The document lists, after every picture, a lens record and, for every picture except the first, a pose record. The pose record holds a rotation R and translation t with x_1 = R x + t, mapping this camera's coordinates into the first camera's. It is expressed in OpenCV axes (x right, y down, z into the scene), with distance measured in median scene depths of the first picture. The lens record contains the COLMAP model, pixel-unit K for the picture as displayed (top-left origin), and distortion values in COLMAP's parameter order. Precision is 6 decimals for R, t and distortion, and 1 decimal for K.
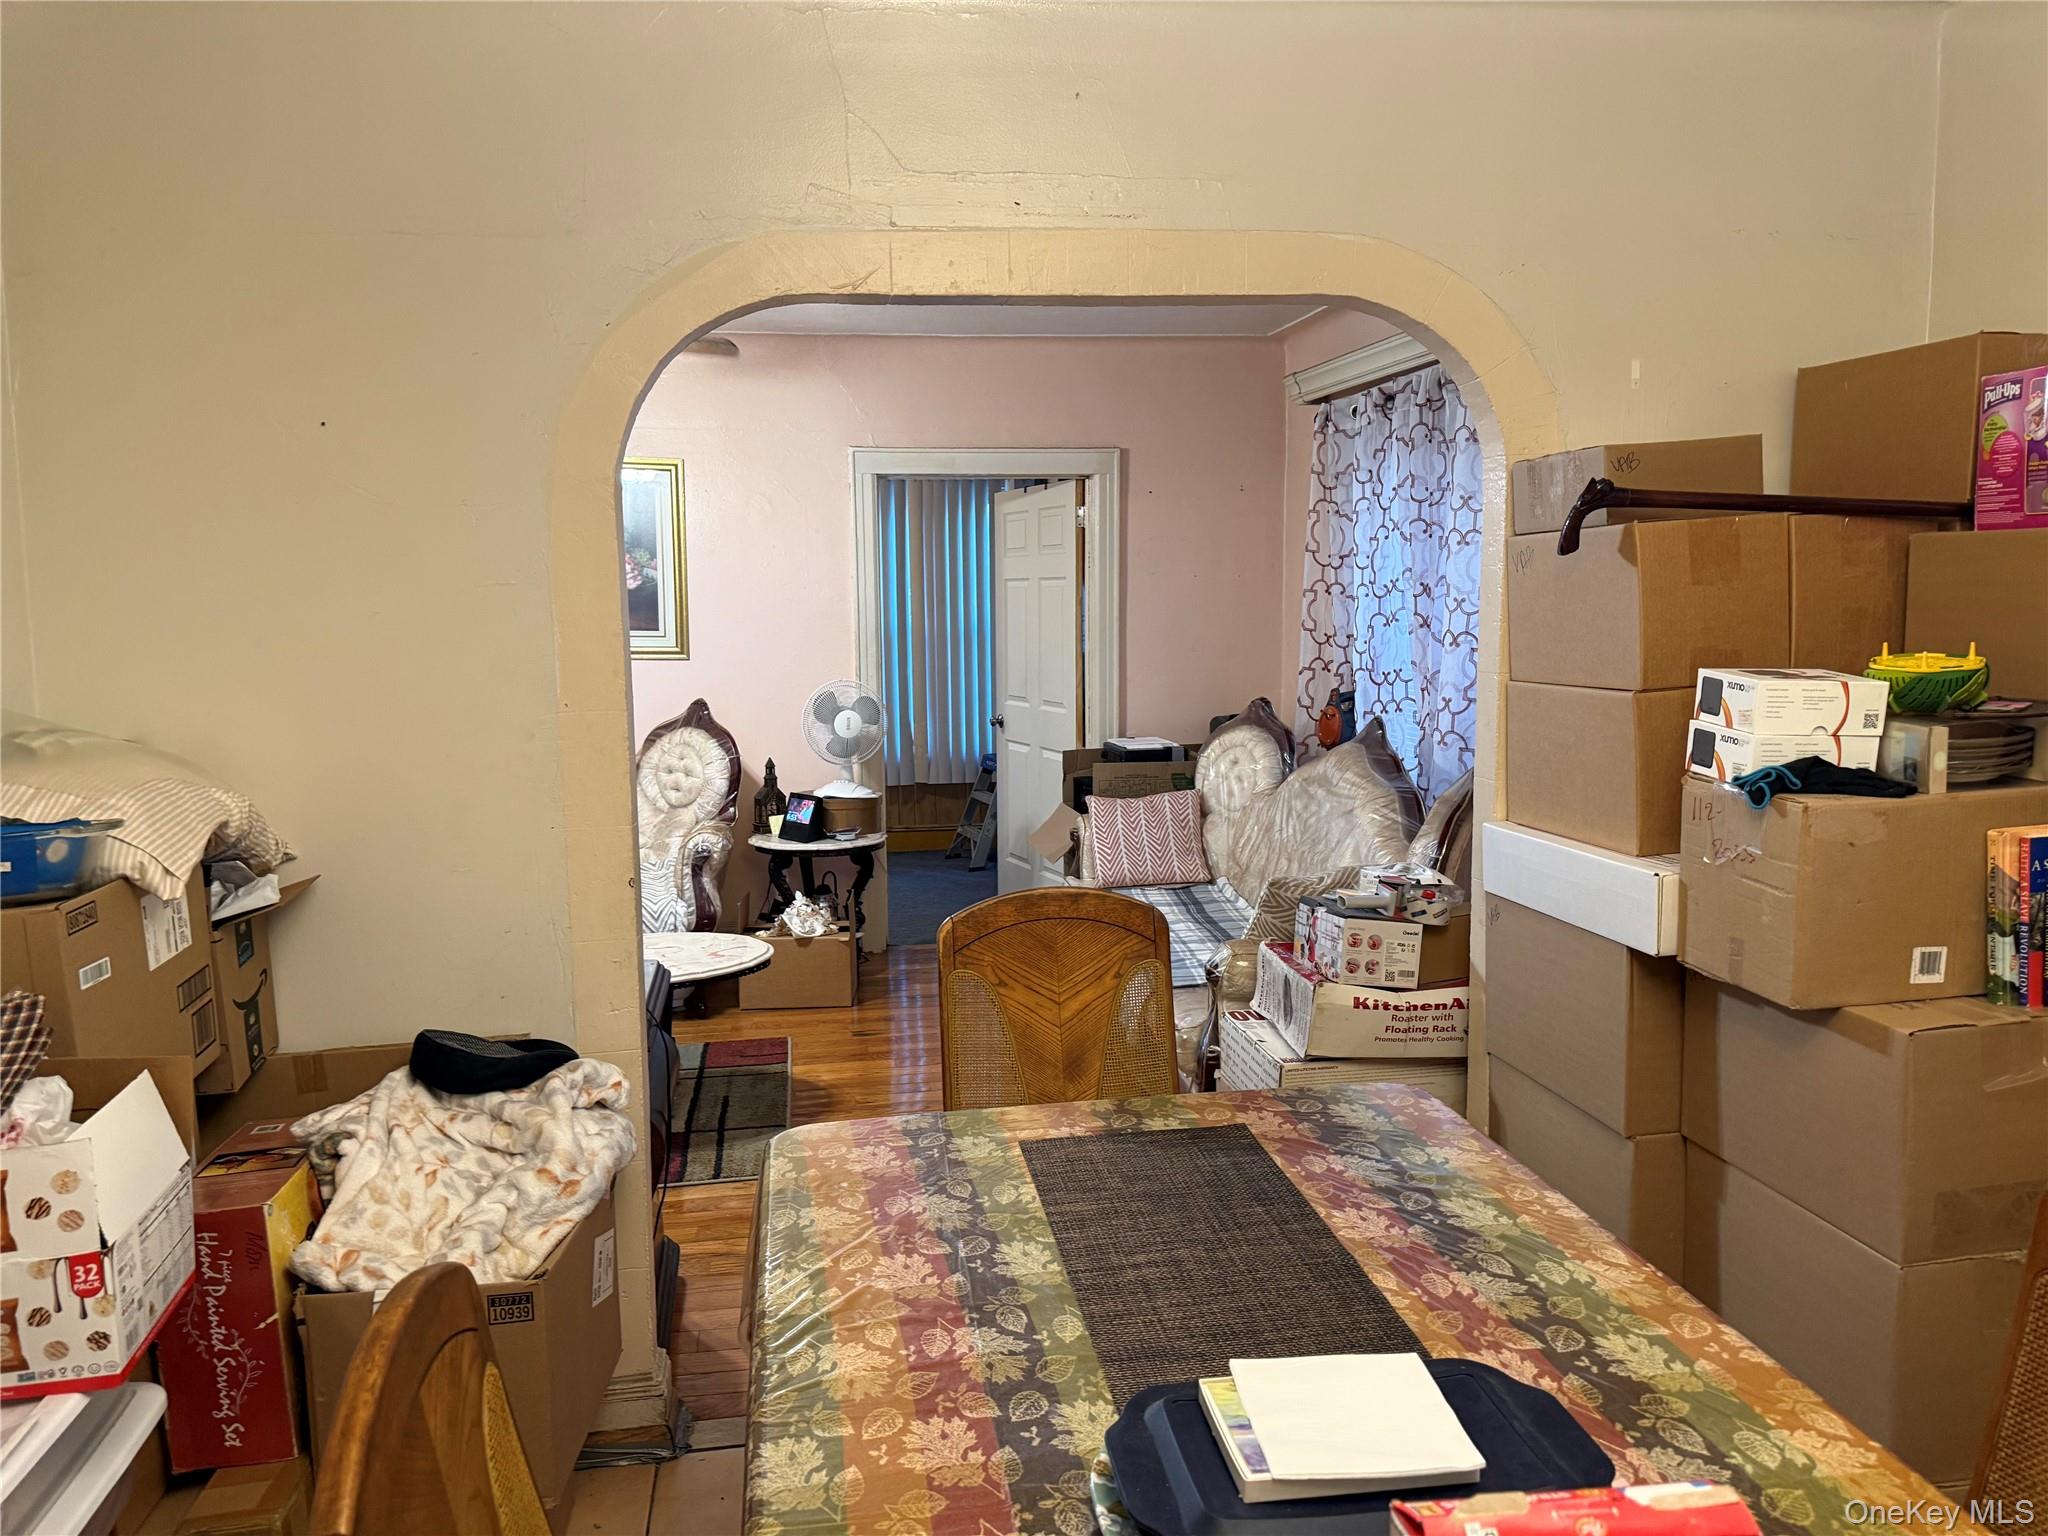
lens RADIAL K [[1477.1, 0, 1026.3], [0, 1477.1, 762.9], [0, 0, 1]] dist [0.000759, -0.001895]
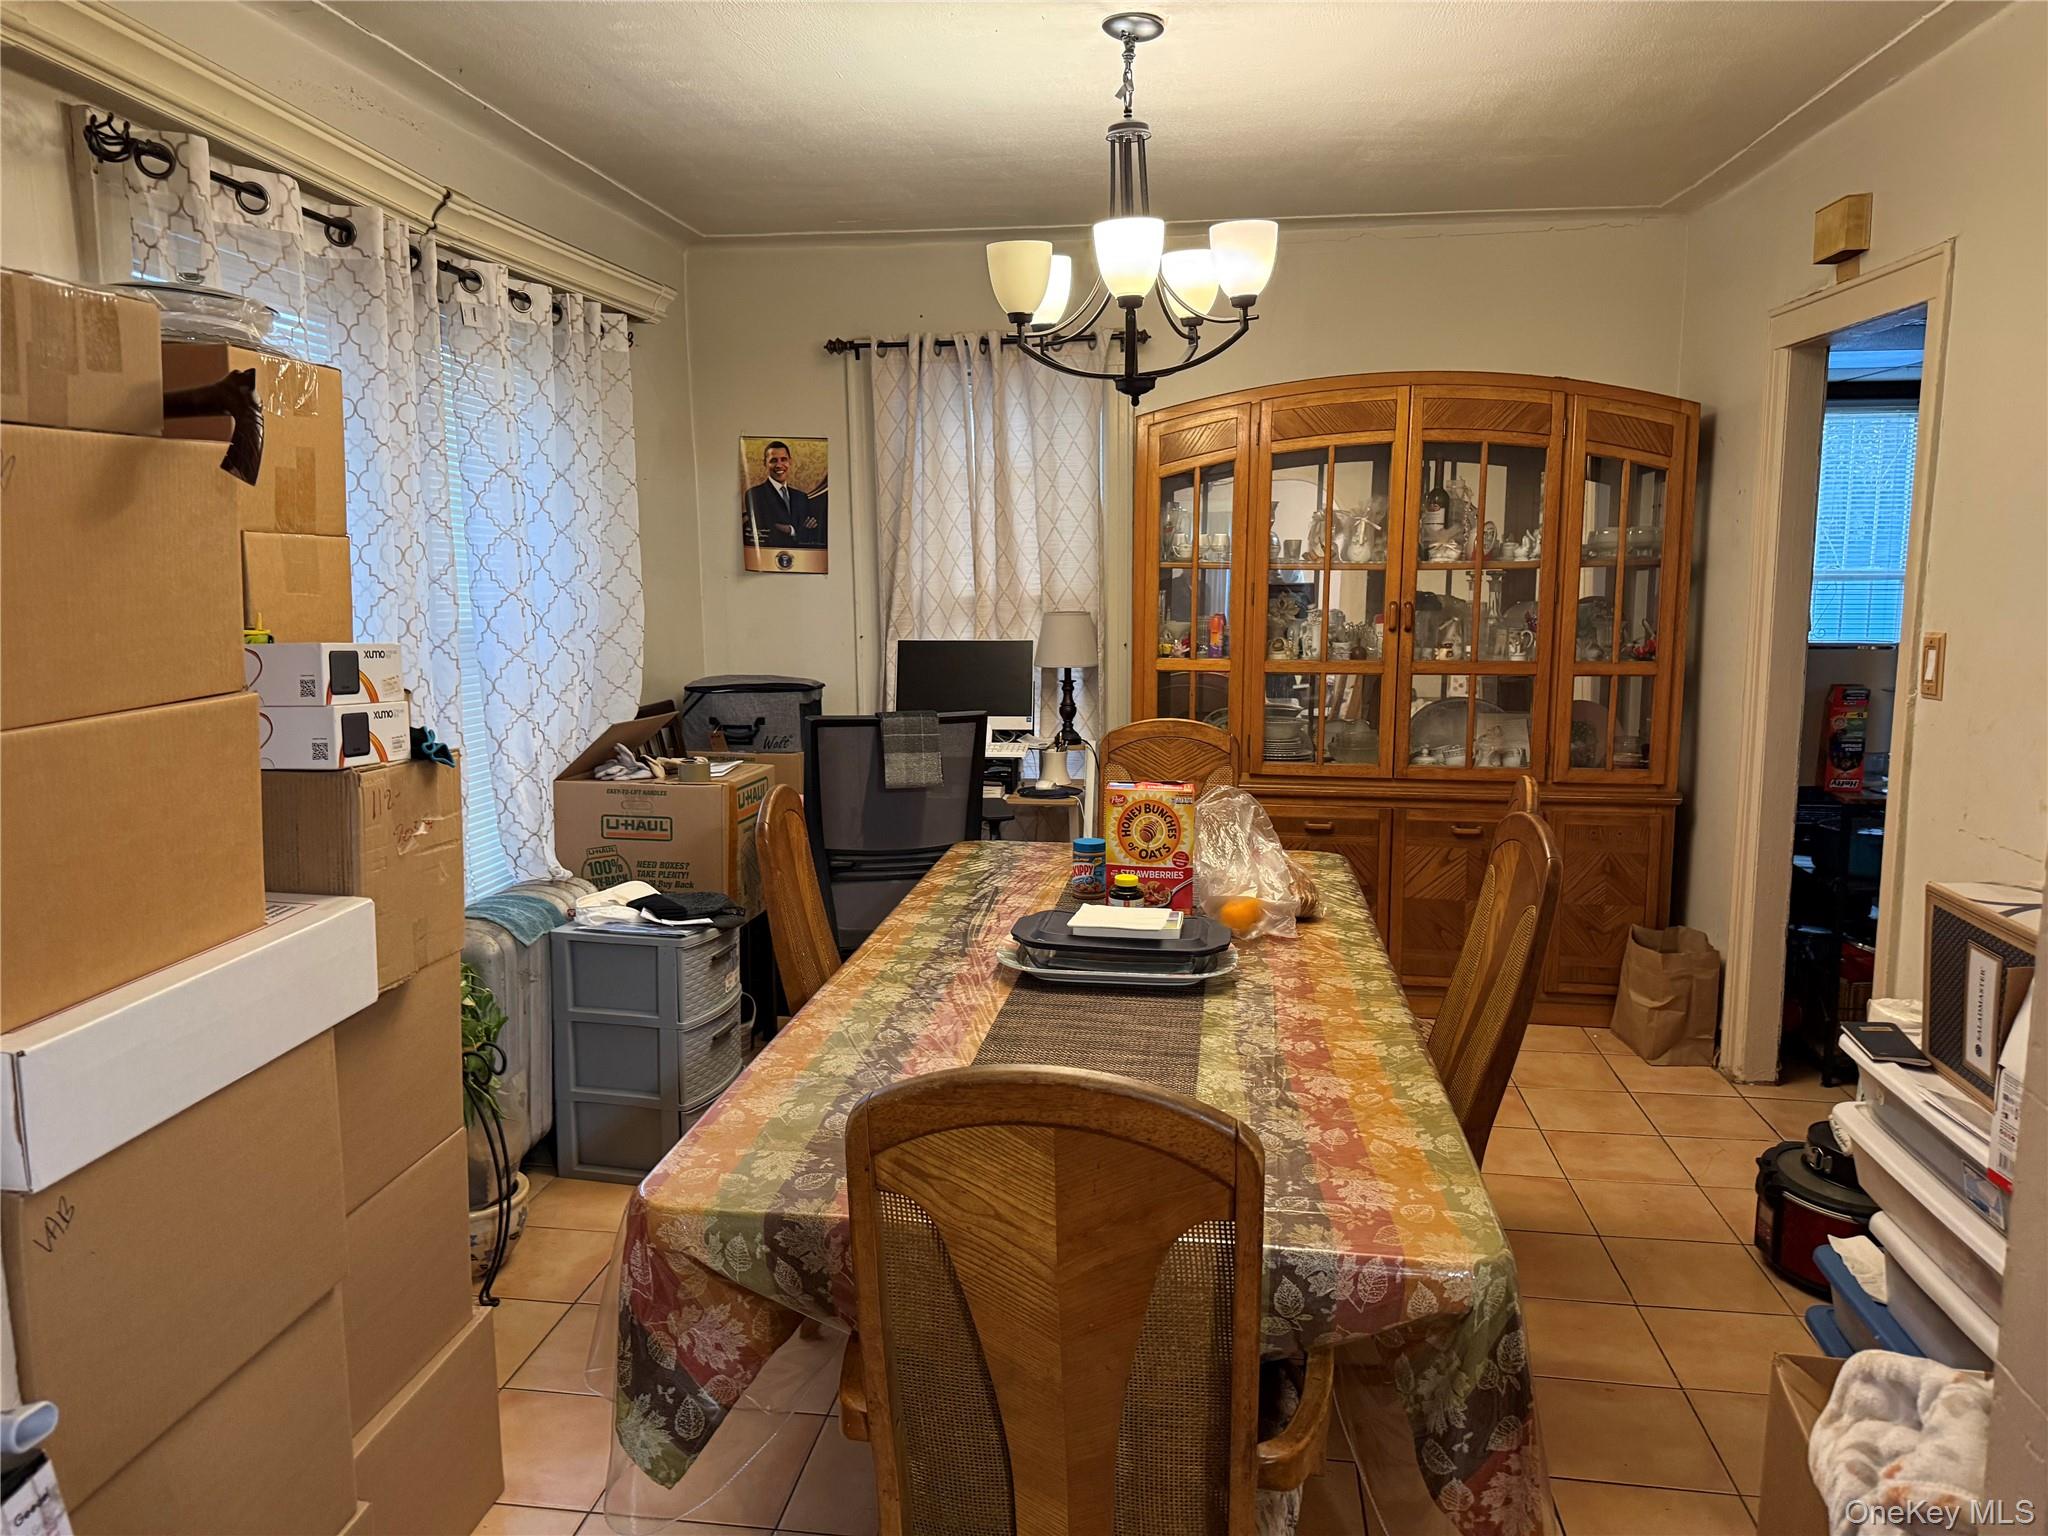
lens RADIAL K [[1477.1, 0, 1017.7], [0, 1477.1, 764.4], [0, 0, 1]] dist [0.000759, -0.001895]
pose [[-0.958997, -0.021634, 0.282588, -0.146731], [0.050257, 0.968299, 0.244685, -0.190803], [-0.278923, 0.248854, -0.927509, 1.780886]]
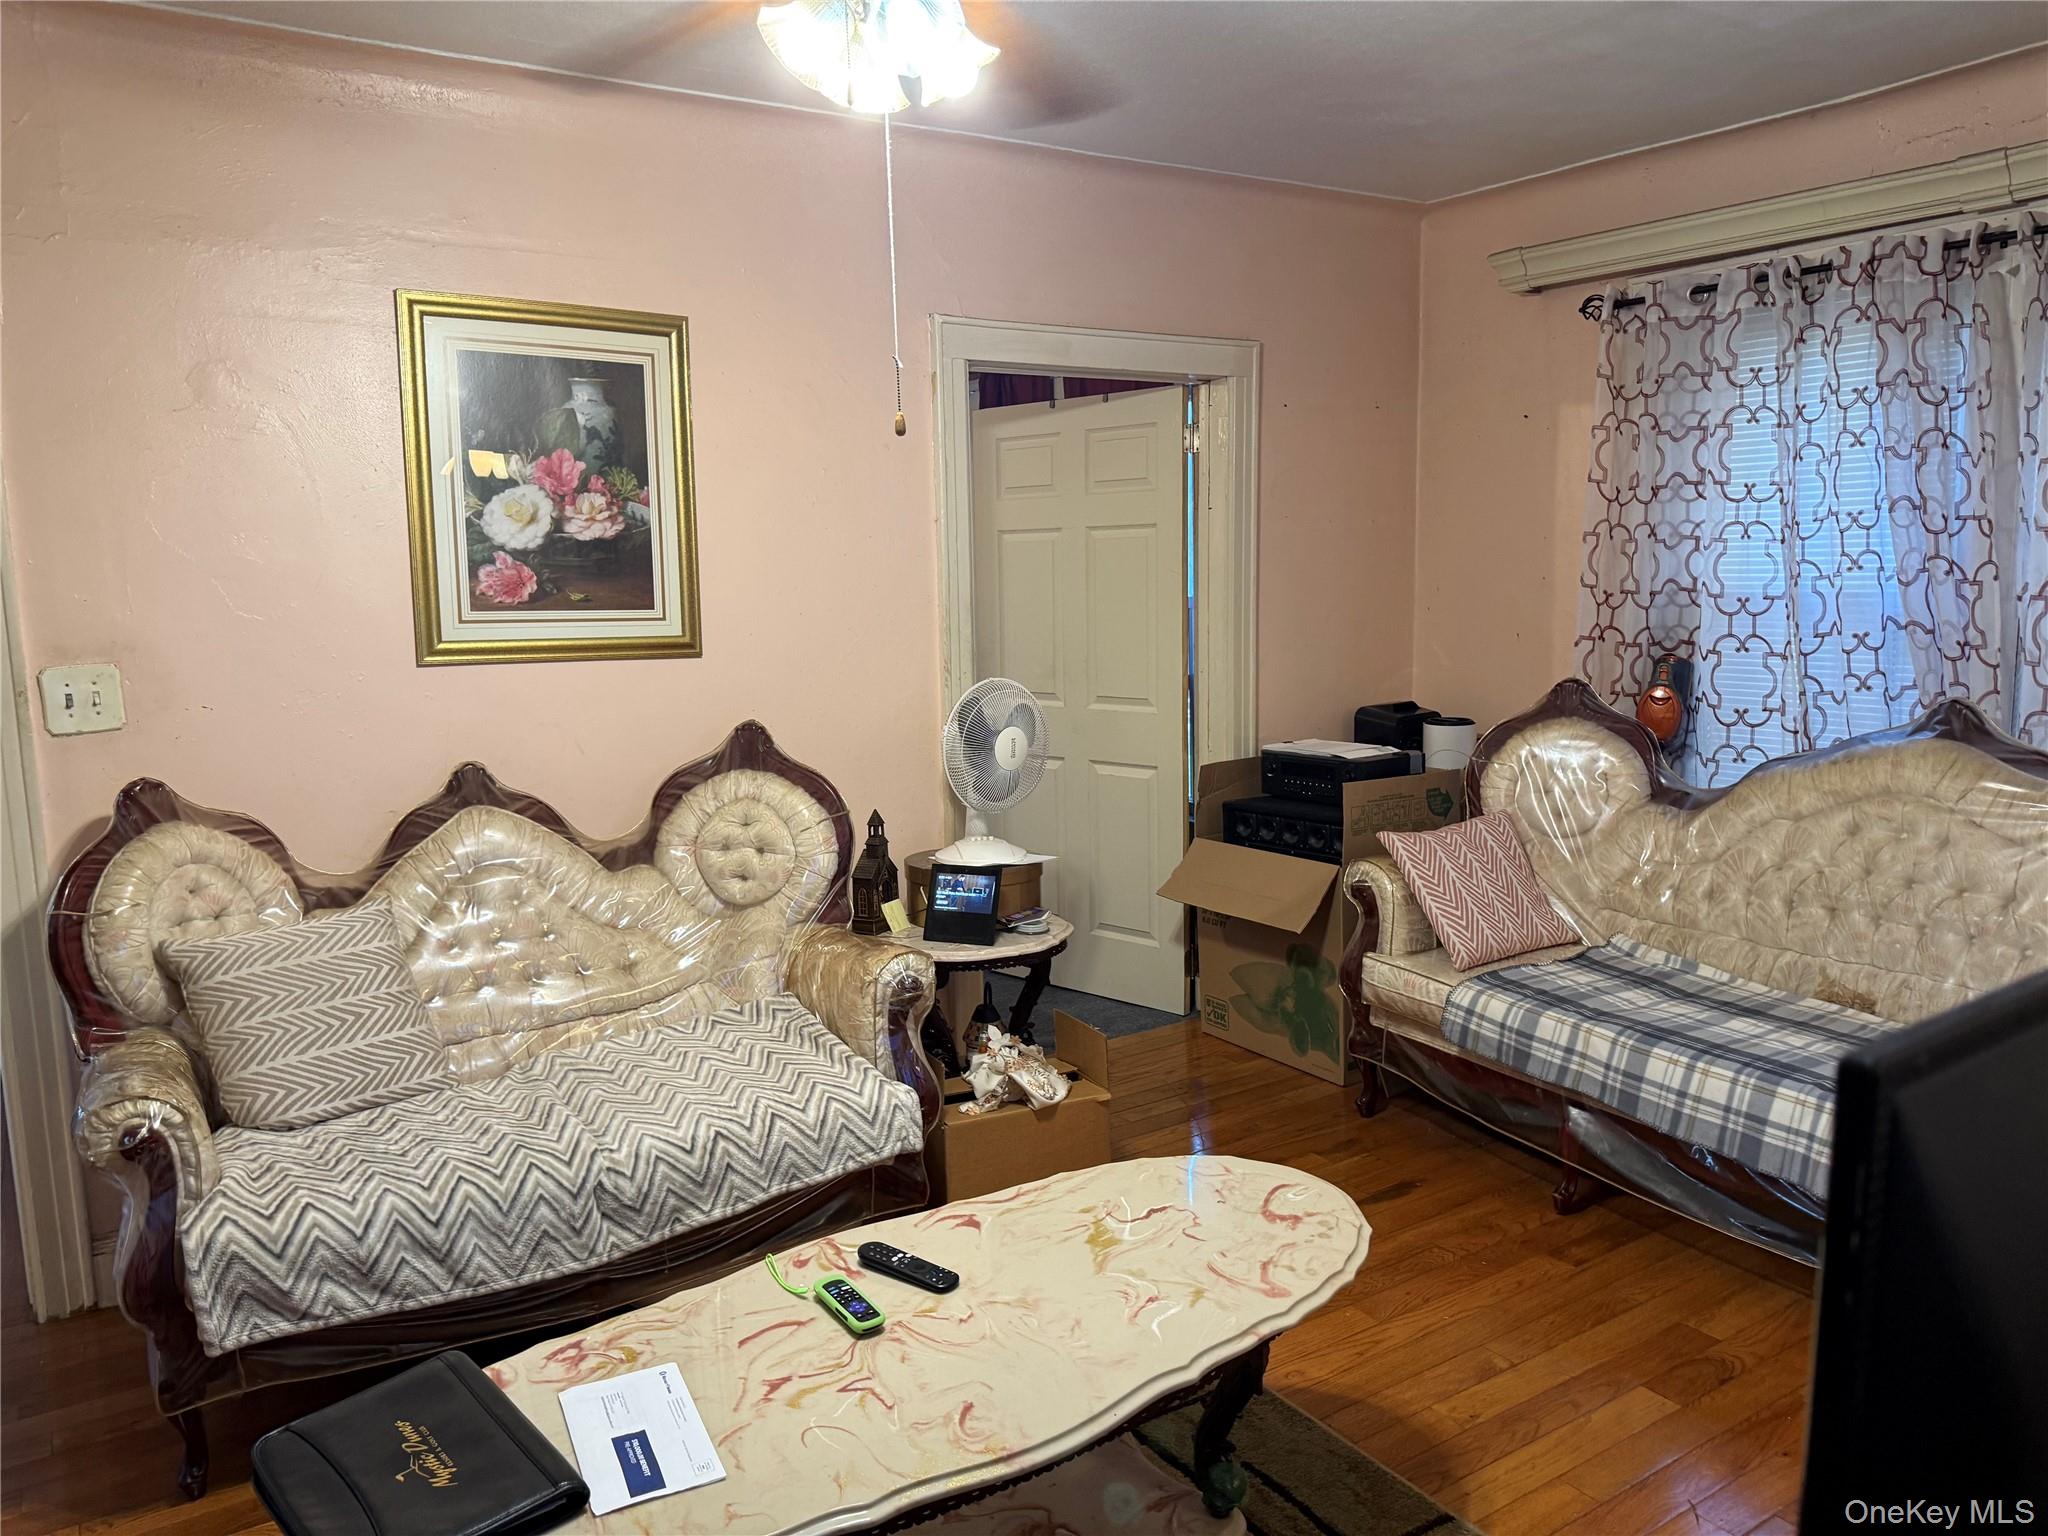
lens RADIAL K [[1477.1, 0, 1020.0], [0, 1477.1, 765.6], [0, 0, 1]] dist [0.000759, -0.001895]
pose [[0.908906, -0.067033, 0.411579, -0.376768], [0.059439, 0.997743, 0.031239, -0.038283], [-0.412744, -0.003930, 0.910839, 0.418068]]
